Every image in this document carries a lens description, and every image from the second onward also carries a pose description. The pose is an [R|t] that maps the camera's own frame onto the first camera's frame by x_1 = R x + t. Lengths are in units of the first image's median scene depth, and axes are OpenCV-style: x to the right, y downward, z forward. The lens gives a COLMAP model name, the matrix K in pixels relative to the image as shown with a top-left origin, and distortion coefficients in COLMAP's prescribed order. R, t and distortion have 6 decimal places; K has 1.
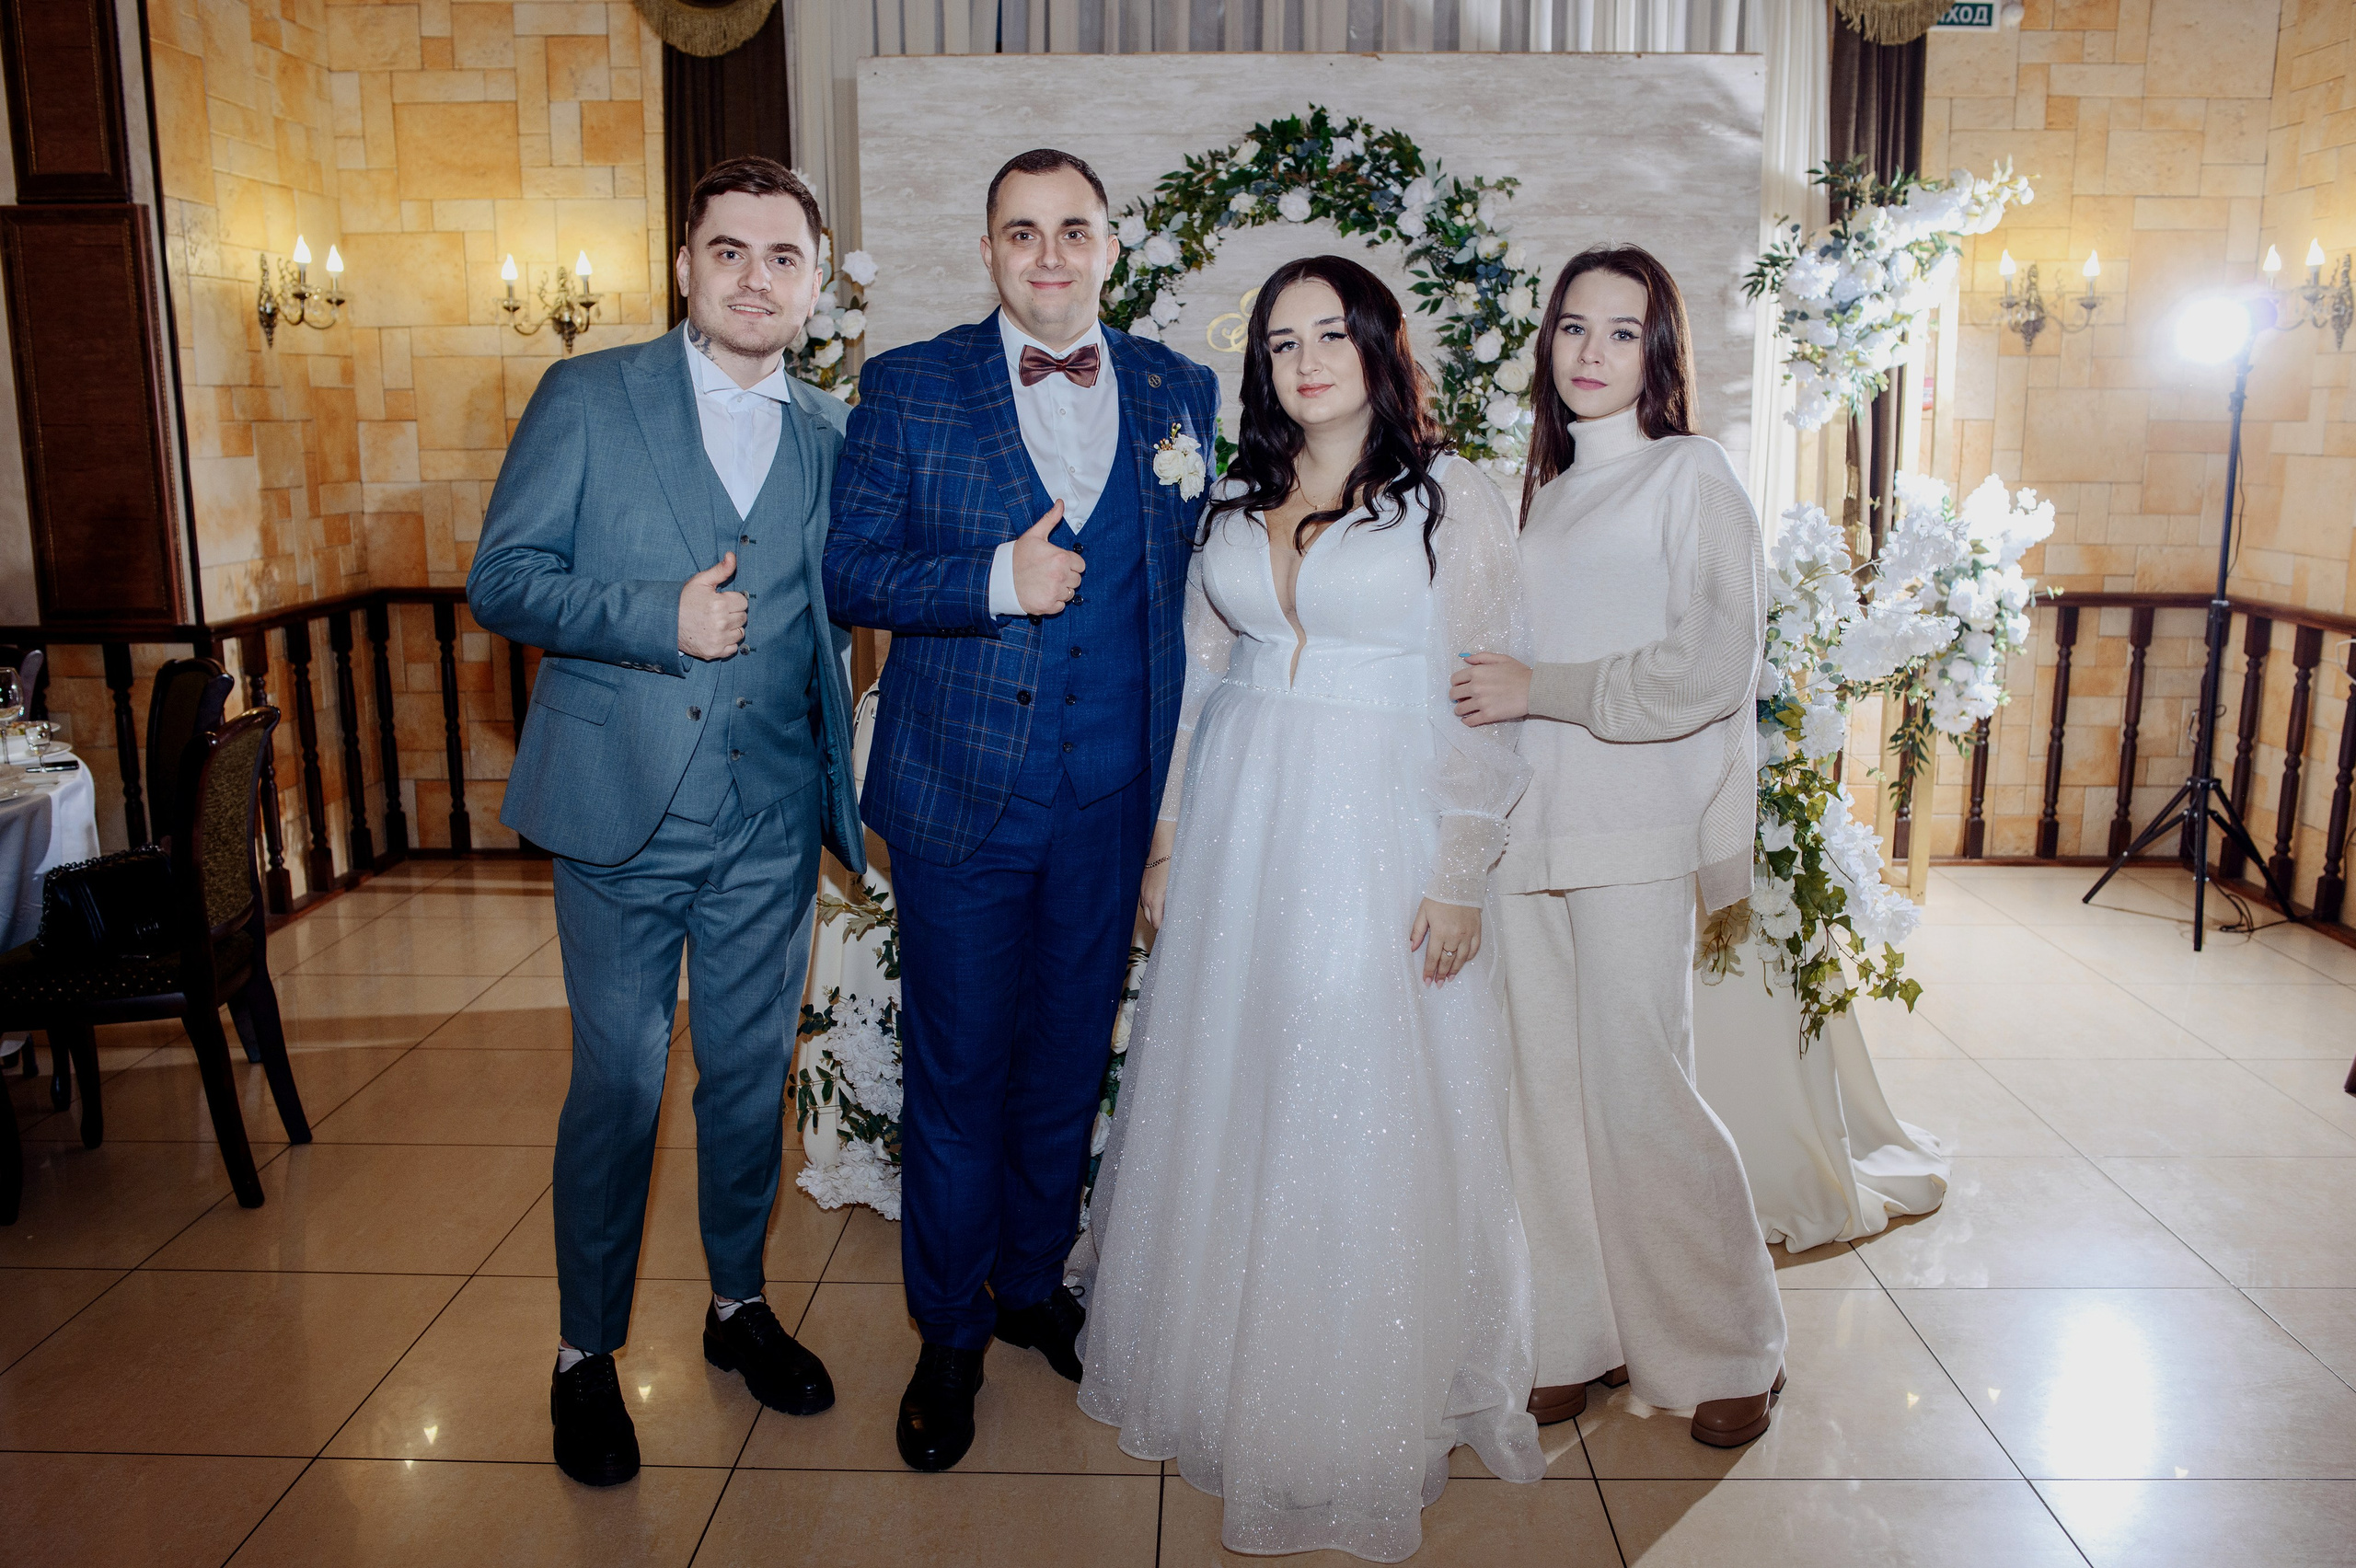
lens RADIAL K [[1831.7, 0, 1178.0], [0, 1831.7, 784.0], [0, 0, 1]] dist [-0.040424, 0.012103]
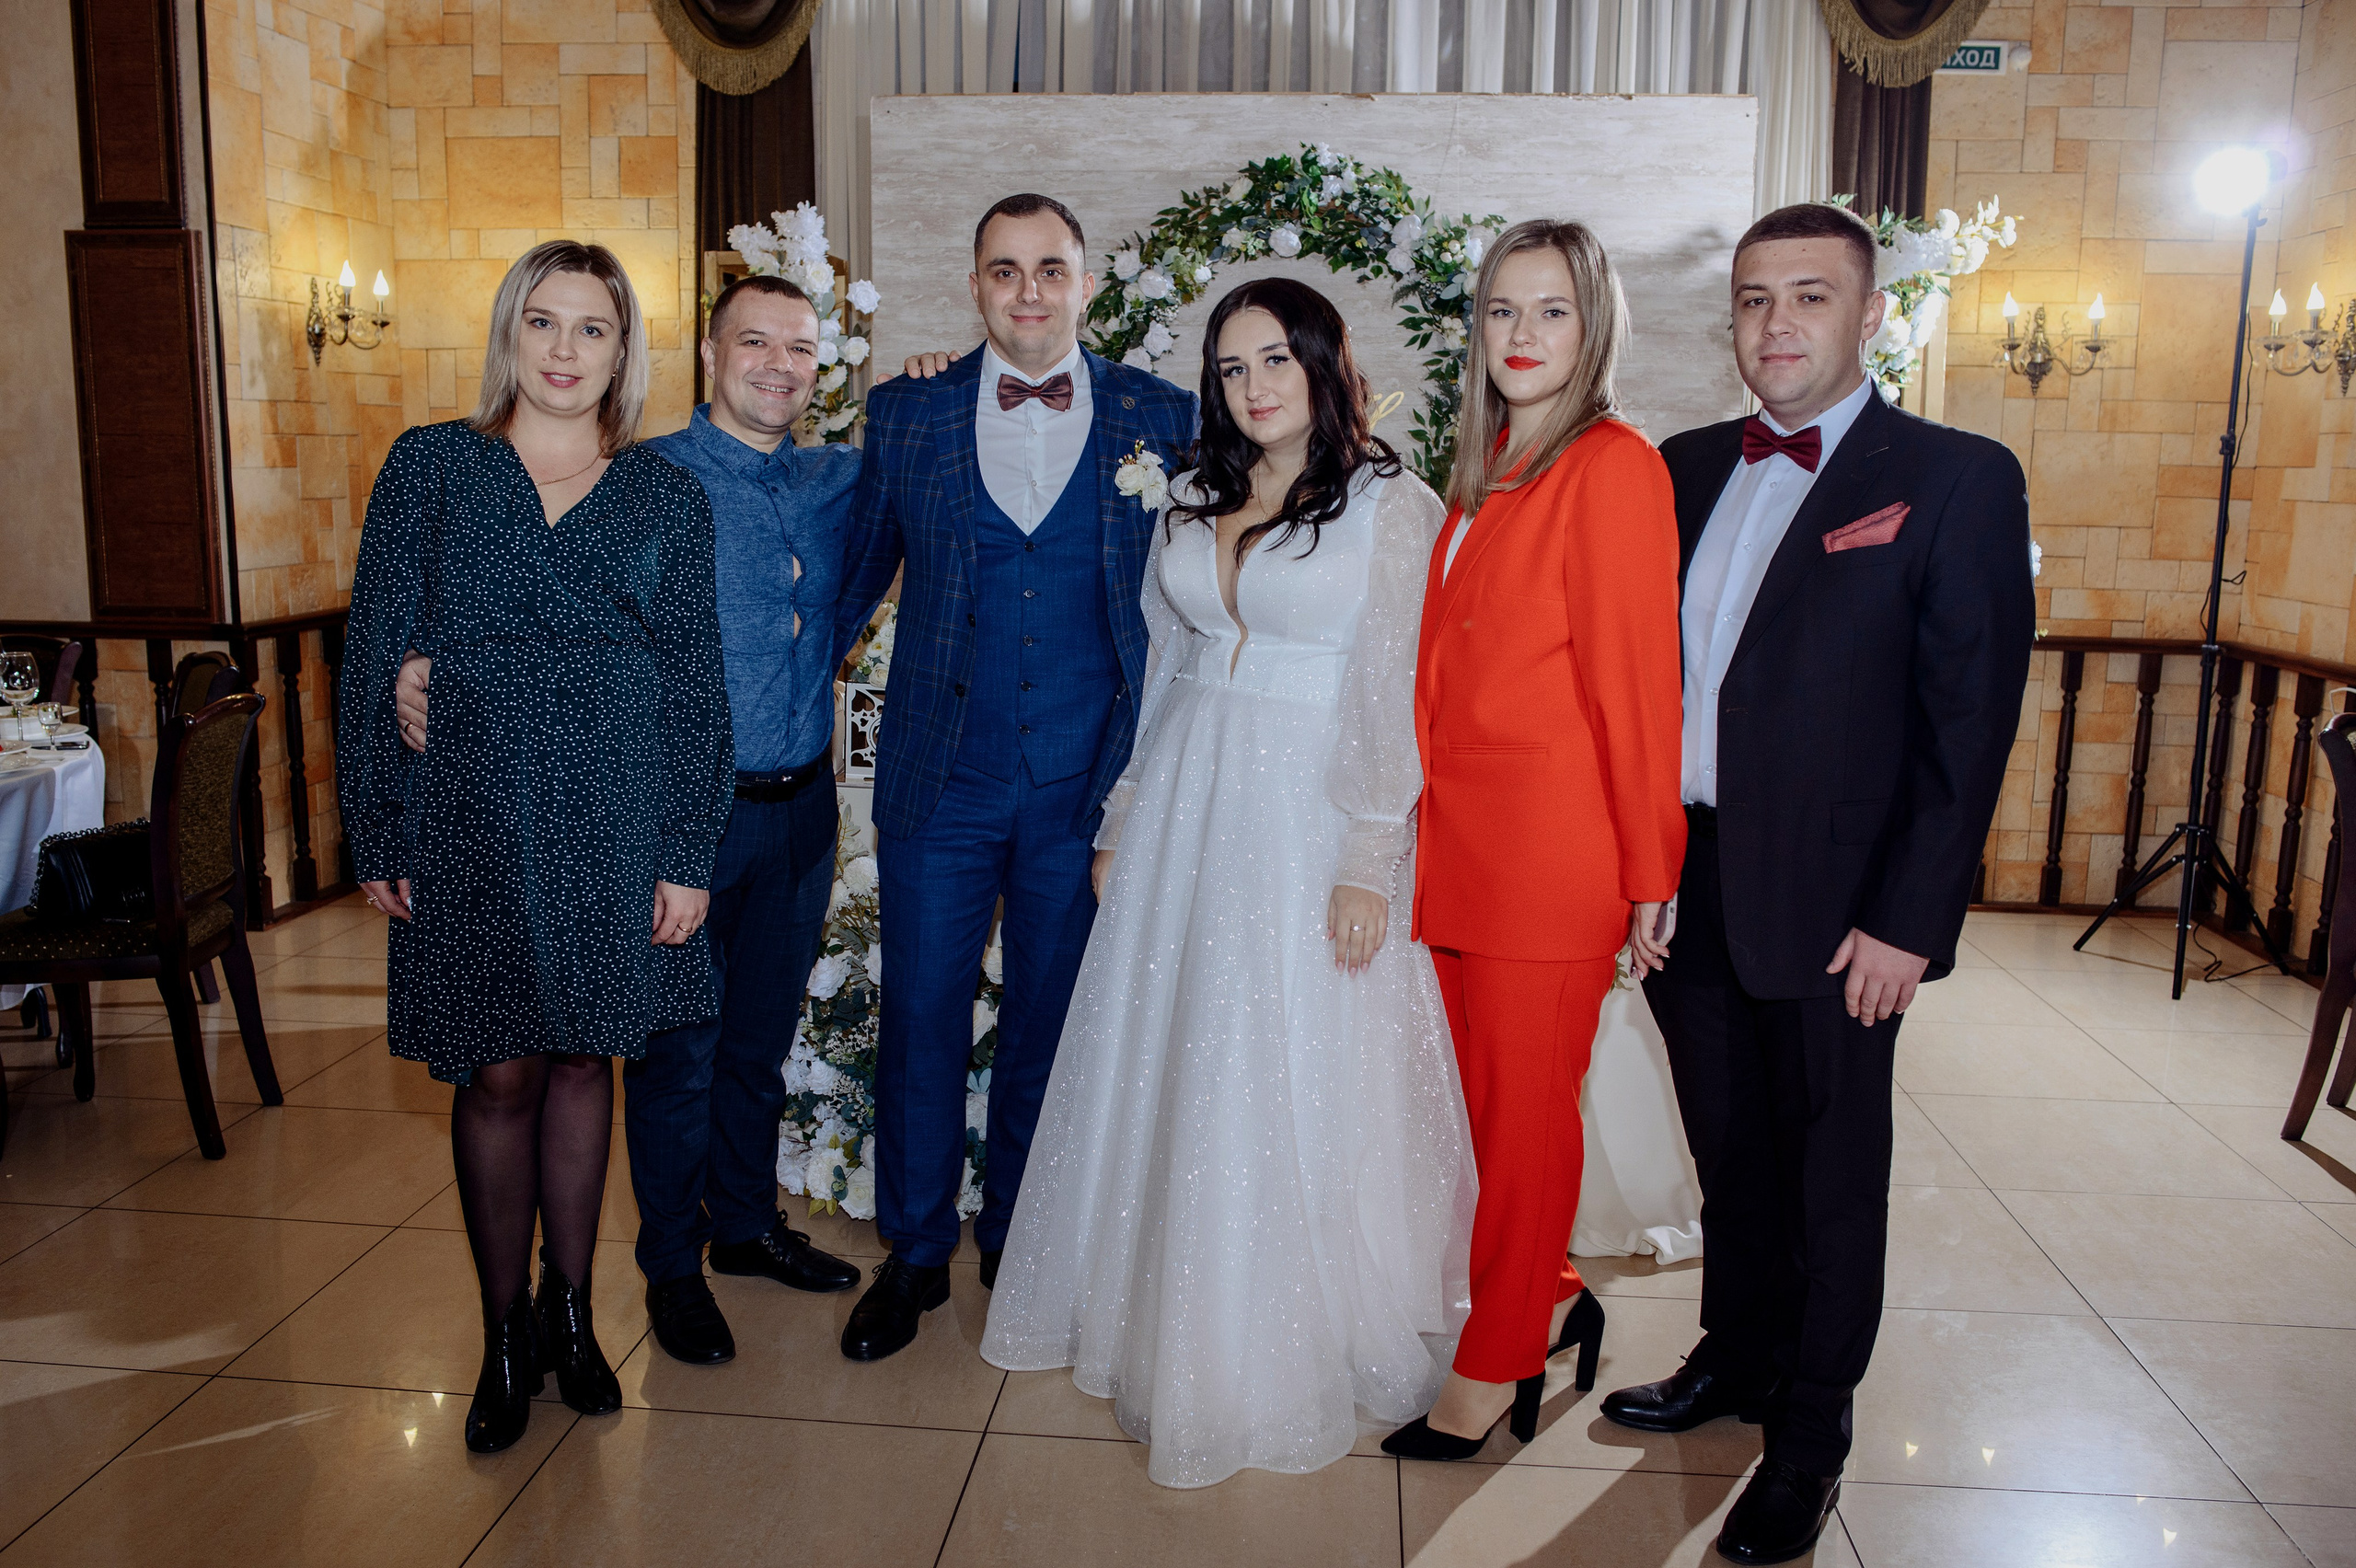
lens RADIAL K [[1849.4, 0, 1178.0], [0, 1849.4, 784.0], [0, 0, 1]] dist [-0.034681, -0.001688]
pose [[0.997478, 0.027939, -0.065249, 0.077918], [-0.029457, 0.999314, -0.022428, 0.012627], [0.064578, 0.024294, 0.997617, -0.030088]]
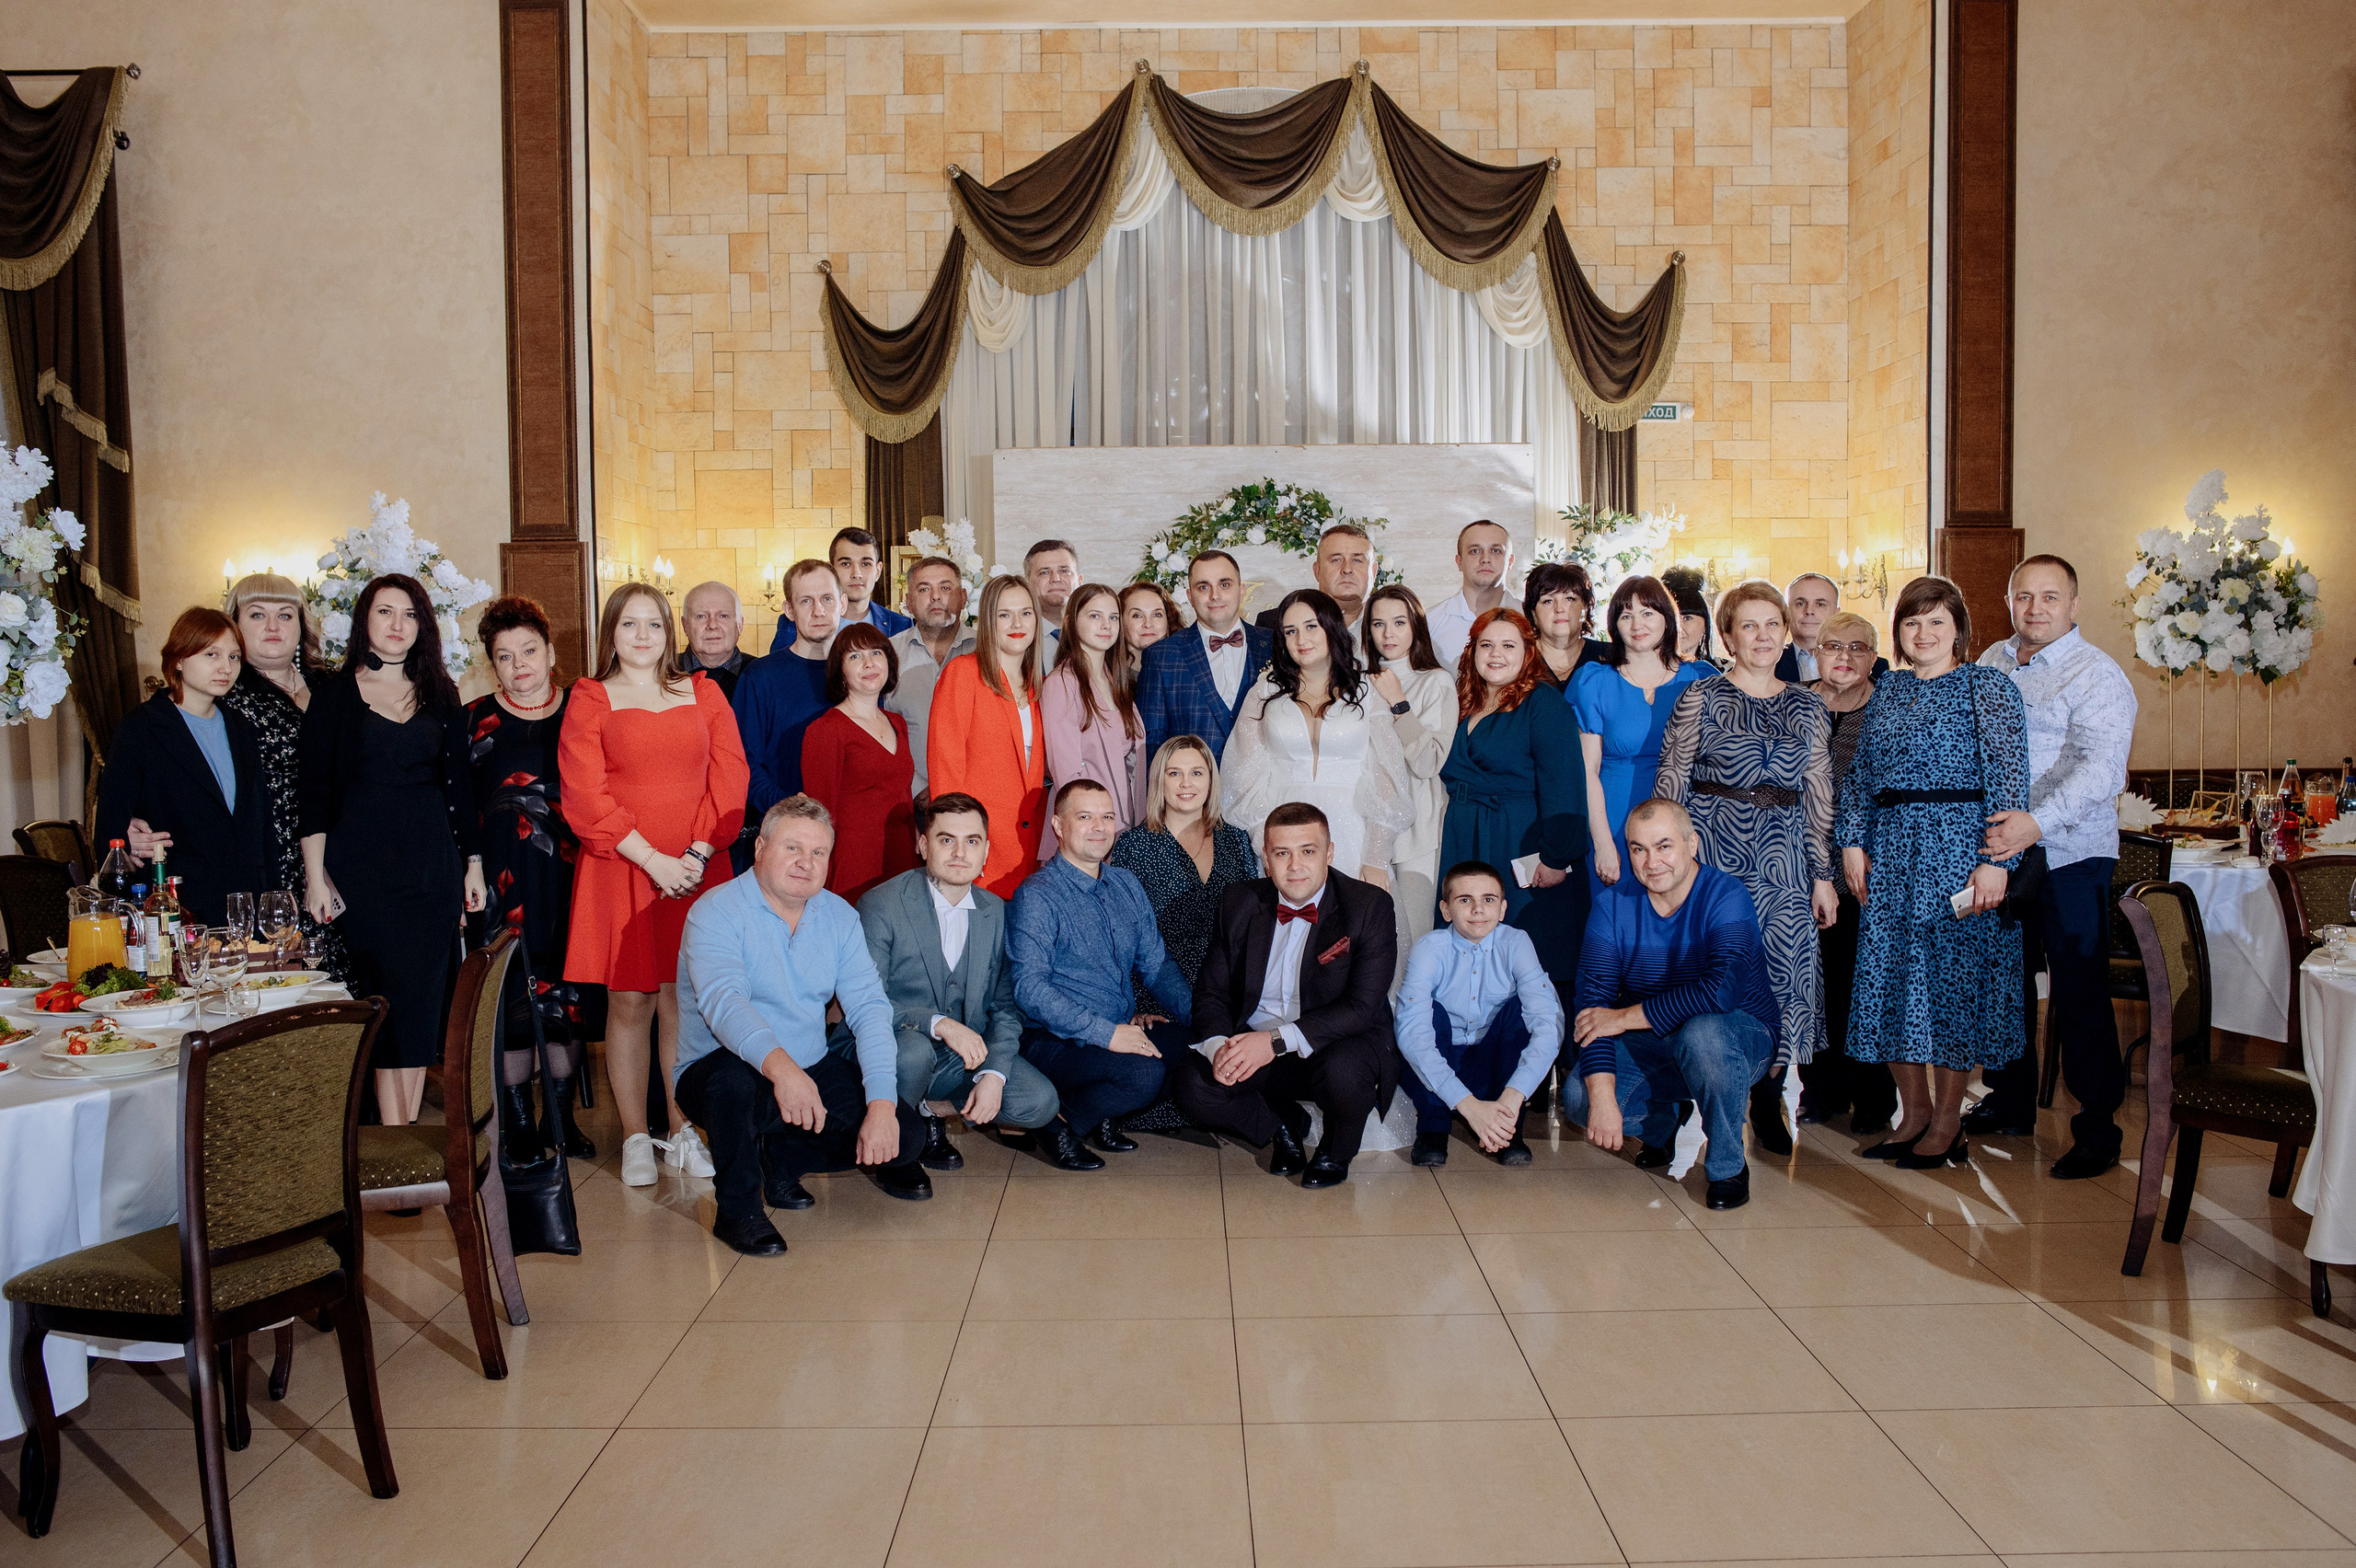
lens RADIAL K [[1831.7, 0, 1178.0], [0, 1831.7, 784.0], [0, 0, 1]] dist [-0.040424, 0.012103]
pose [[0.999642, -0.011635, 0.024112, -0.050297], [0.014526, 0.992247, -0.123432, 0.115497], [-0.022489, 0.123738, 0.992060, -0.630490]]
